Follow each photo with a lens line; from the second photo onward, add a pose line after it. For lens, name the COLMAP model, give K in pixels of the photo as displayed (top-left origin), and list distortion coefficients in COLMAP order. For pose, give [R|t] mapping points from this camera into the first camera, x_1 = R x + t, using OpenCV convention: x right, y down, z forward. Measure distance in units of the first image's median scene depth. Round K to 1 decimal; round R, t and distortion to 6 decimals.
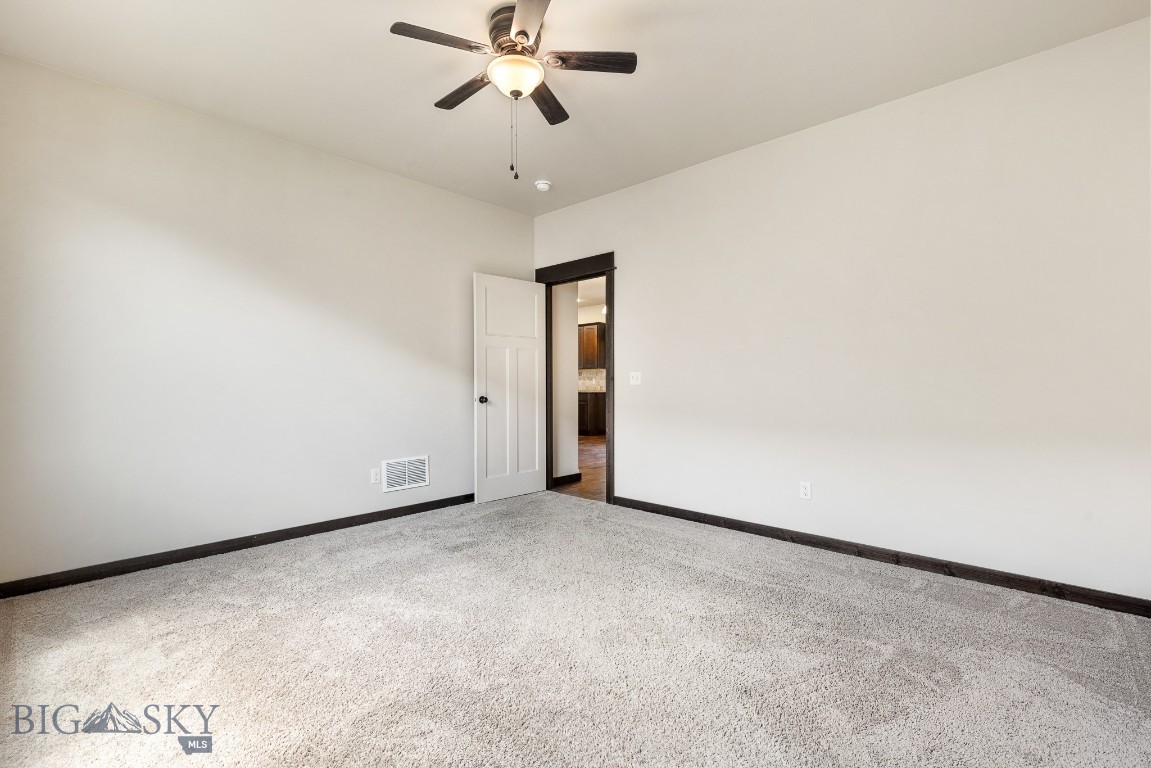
lens RADIAL K [[519.2, 0, 569.5], [0, 519.2, 377.1], [0, 0, 1]] dist [0.017263, -0.000664]
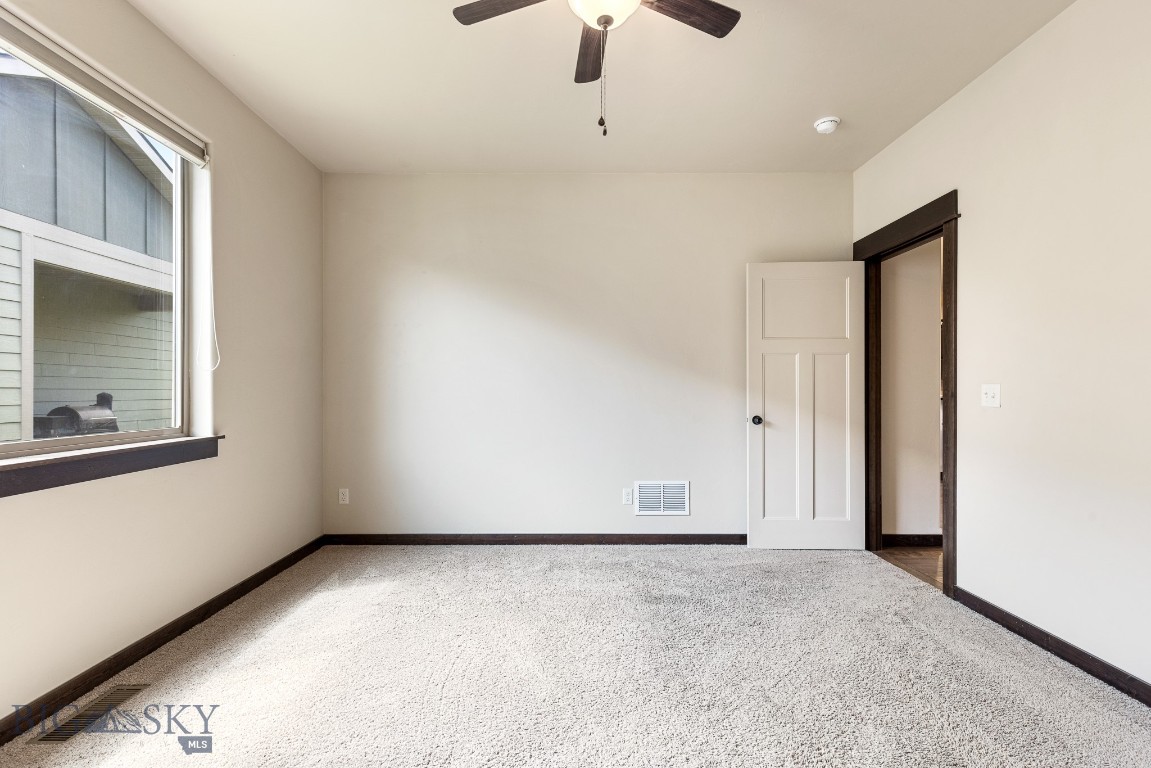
lens RADIAL K [[519.2, 0, 577.3], [0, 519.2, 386.2], [0, 0, 1]] dist [0.017263, -0.000664]
pose [[0.695882, -0.005092, -0.718138, 0.222665], [0.005991, 0.999981, -0.001285, -0.009599], [0.718131, -0.003408, 0.695900, 0.246228]]
